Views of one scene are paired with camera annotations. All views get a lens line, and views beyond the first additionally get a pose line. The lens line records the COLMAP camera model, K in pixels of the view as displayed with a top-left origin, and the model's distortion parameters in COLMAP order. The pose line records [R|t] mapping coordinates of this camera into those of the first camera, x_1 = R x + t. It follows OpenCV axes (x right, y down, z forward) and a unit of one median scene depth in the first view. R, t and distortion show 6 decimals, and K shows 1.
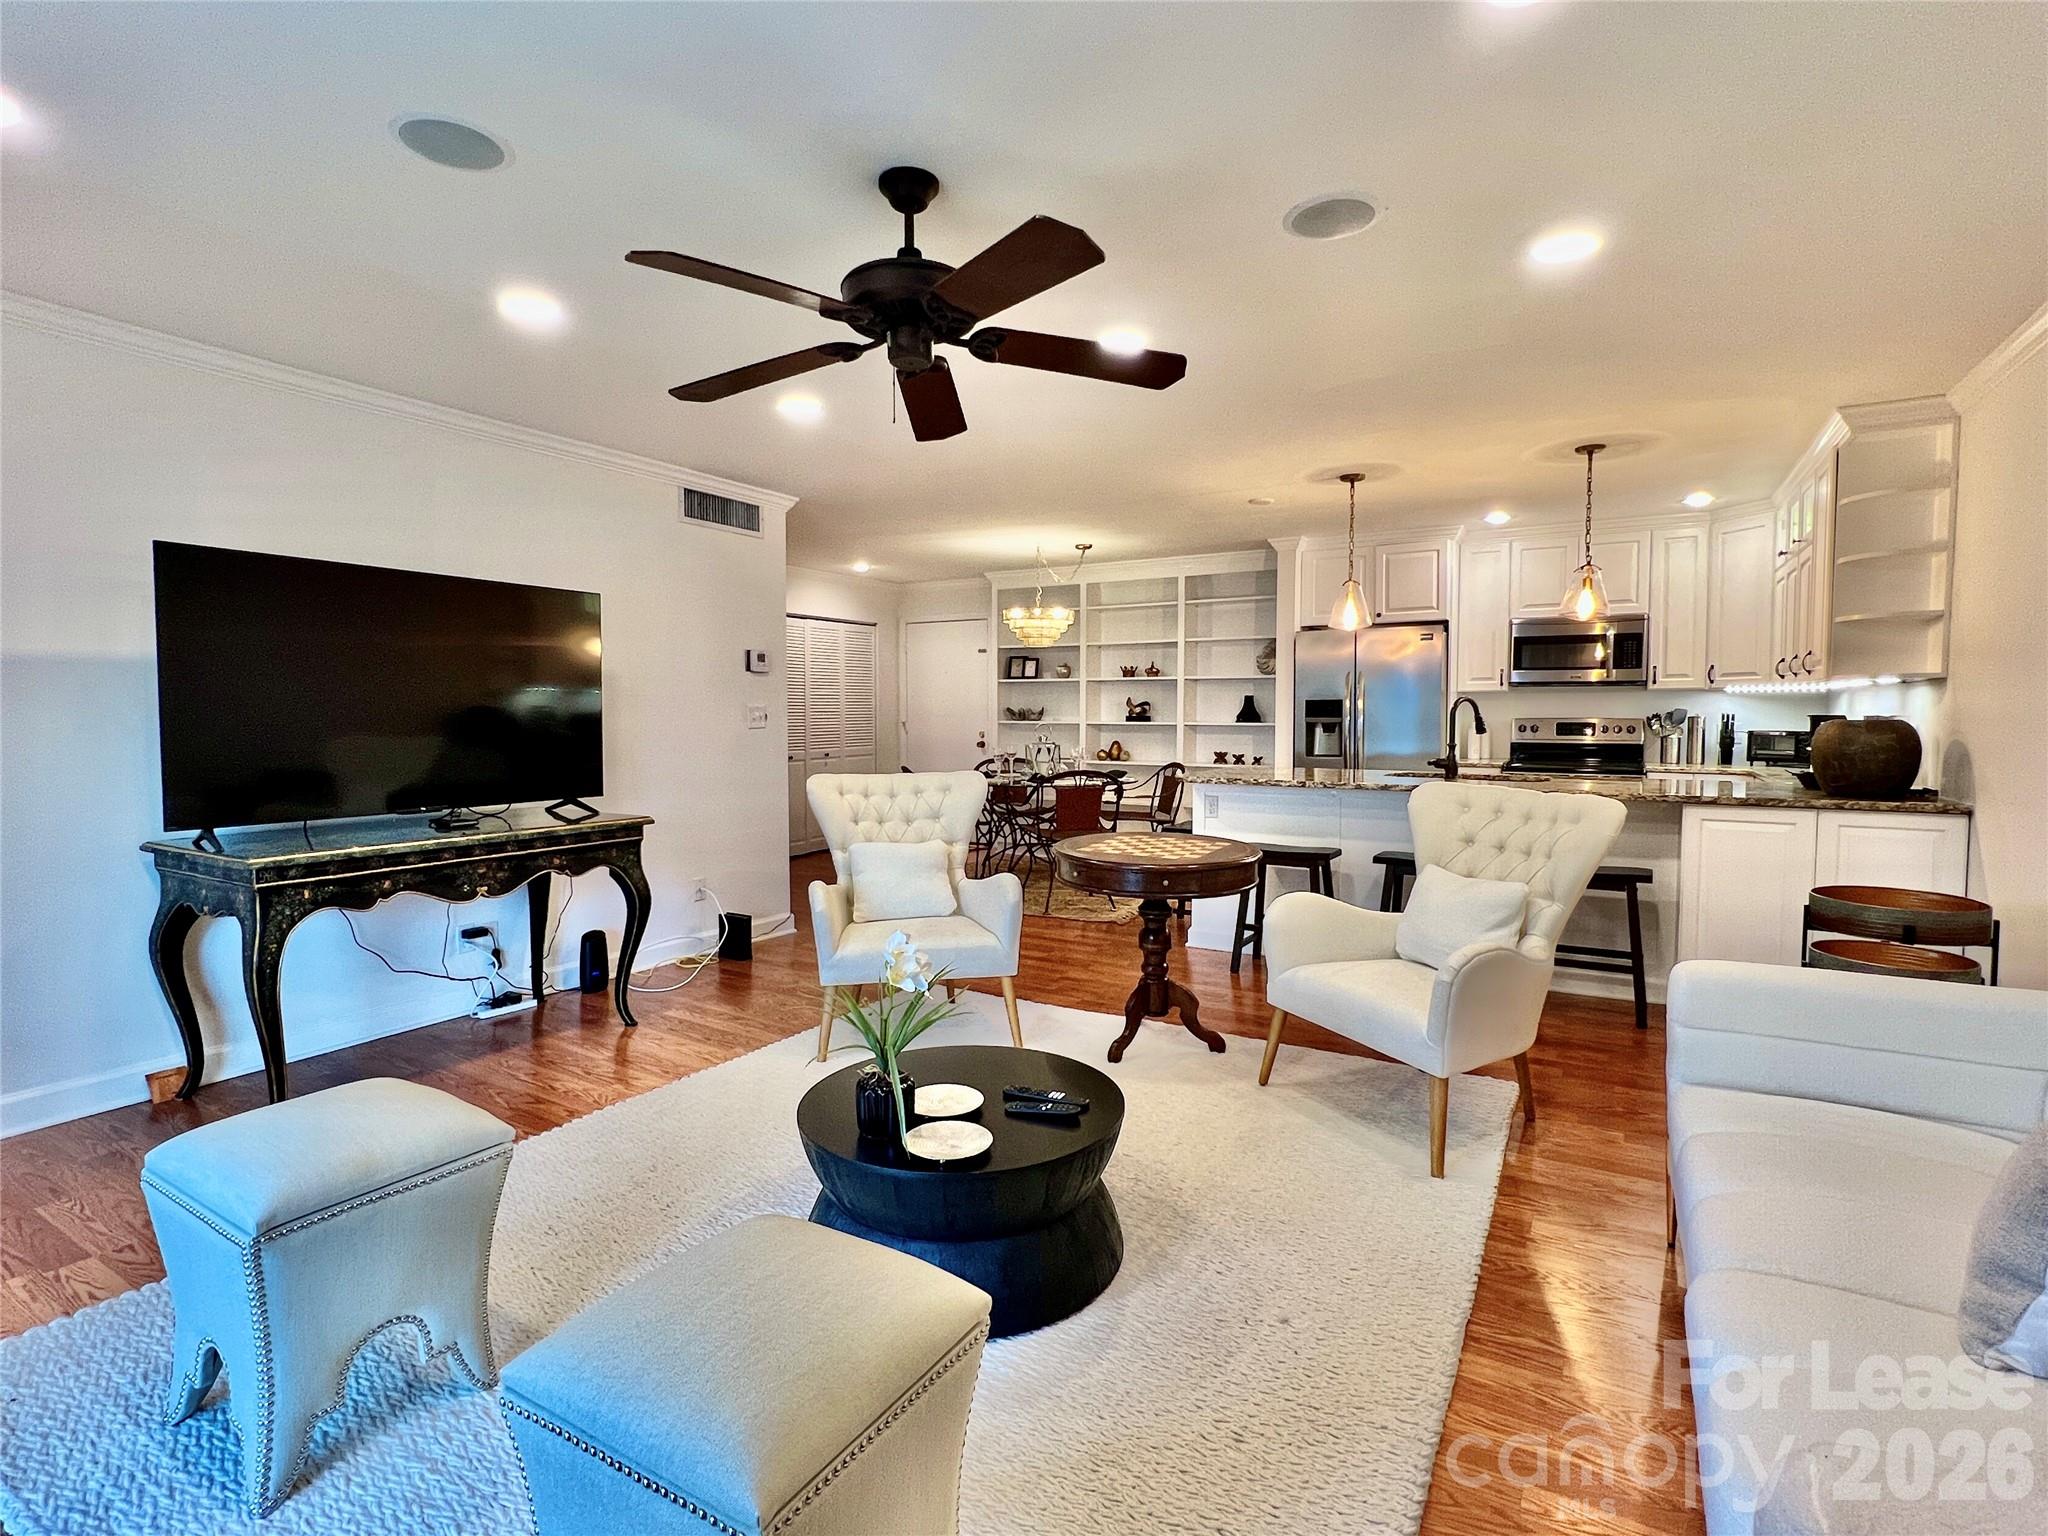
lens RADIAL K [[992.7, 0, 1009.0], [0, 992.7, 763.4], [0, 0, 1]] dist [-0.007950, 0.003195]
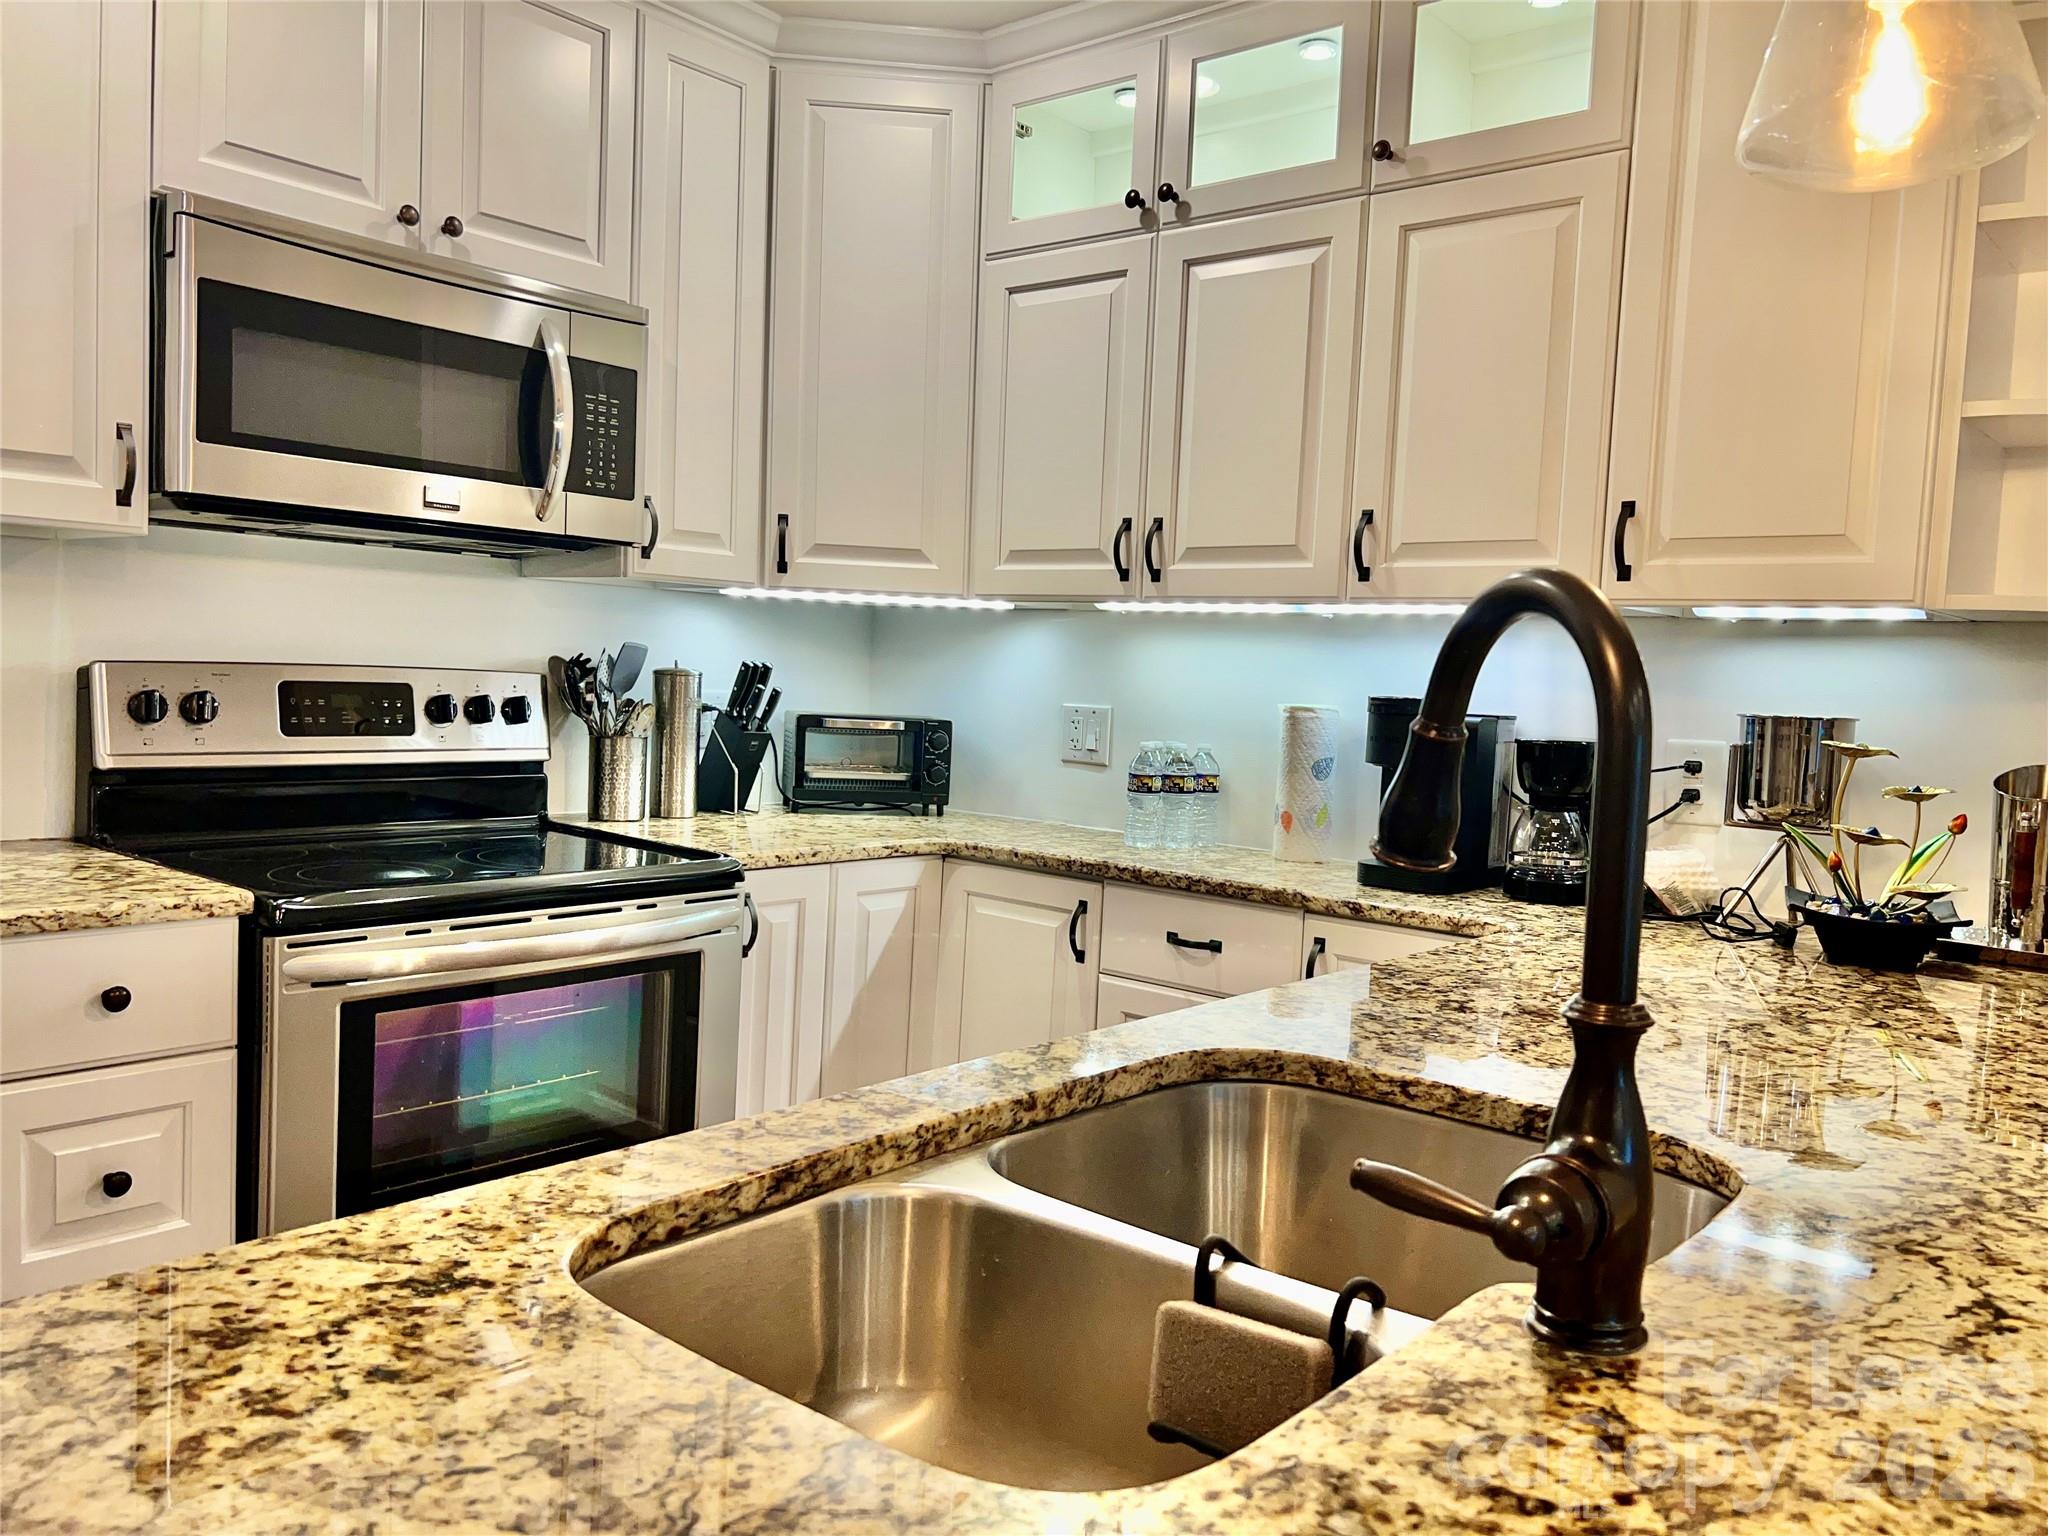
lens RADIAL K [[1553.4, 0, 1020.1], [0, 1553.4, 773.3], [0, 0, 1]] dist [0.056715, -0.061199]
pose [[0.155457, -0.057664, 0.986158, 0.203016], [0.004834, 0.998327, 0.057614, -0.040883], [-0.987831, -0.004189, 0.155476, 0.776069]]
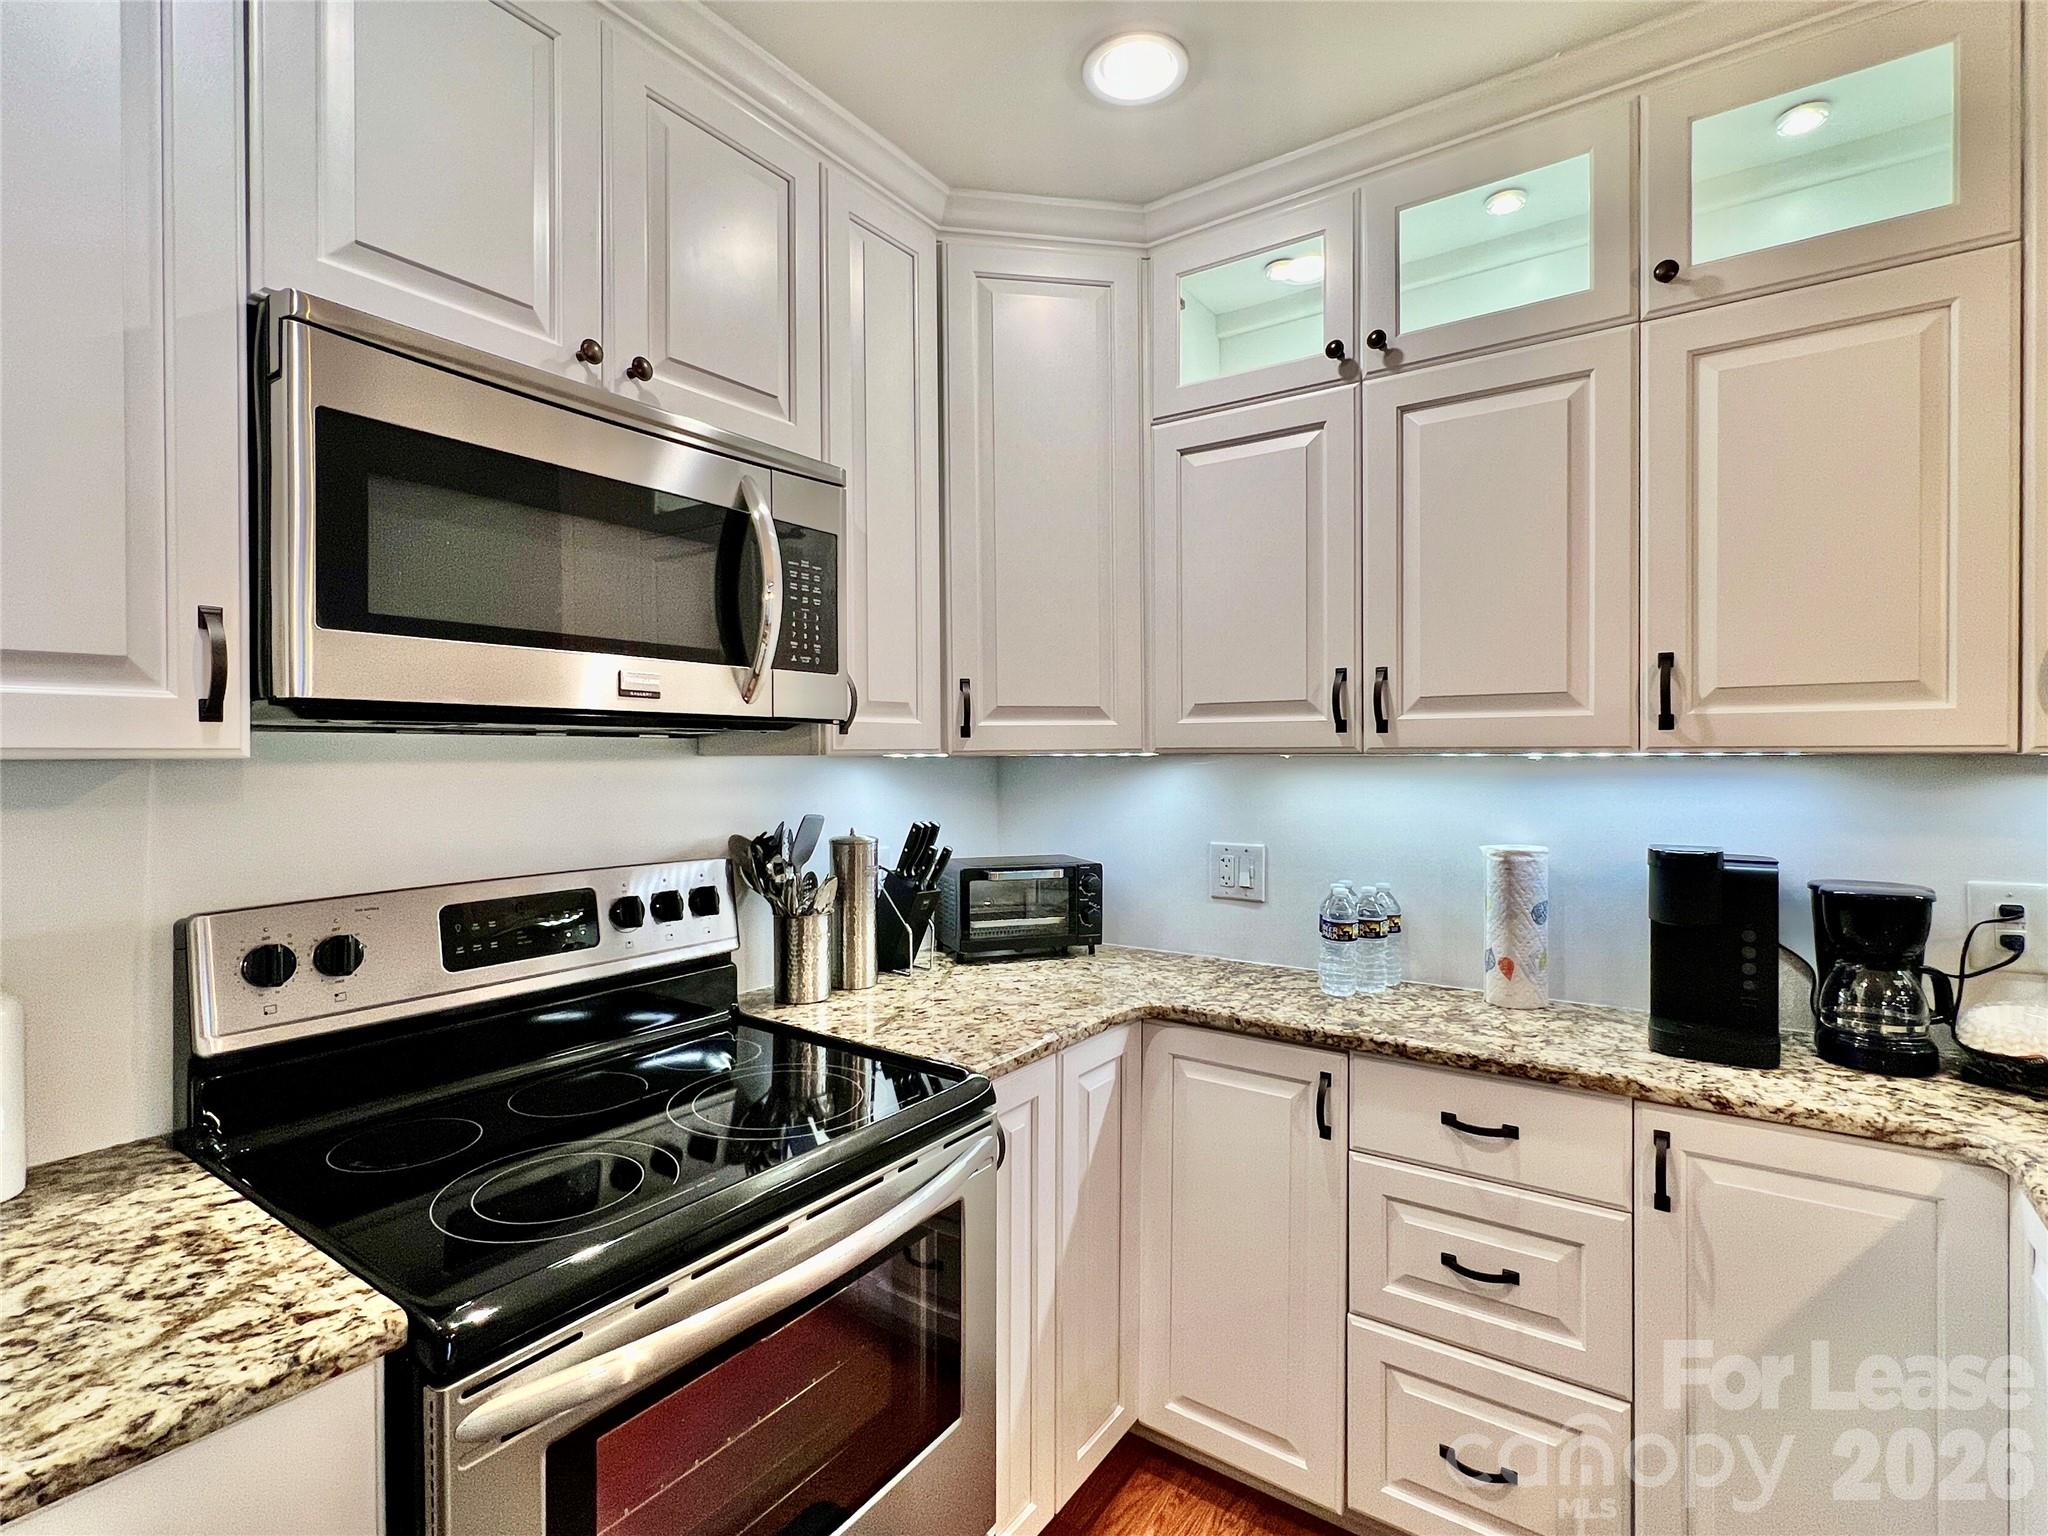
lens RADIAL K [[992.7, 0, 1016.2], [0, 992.7, 764.3], [0, 0, 1]] dist [-0.007950, 0.003195]
pose [[0.070839, -0.006899, 0.997464, 0.364510], [0.053635, 0.998556, 0.003097, -0.066527], [-0.996045, 0.053280, 0.071106, 0.883985]]
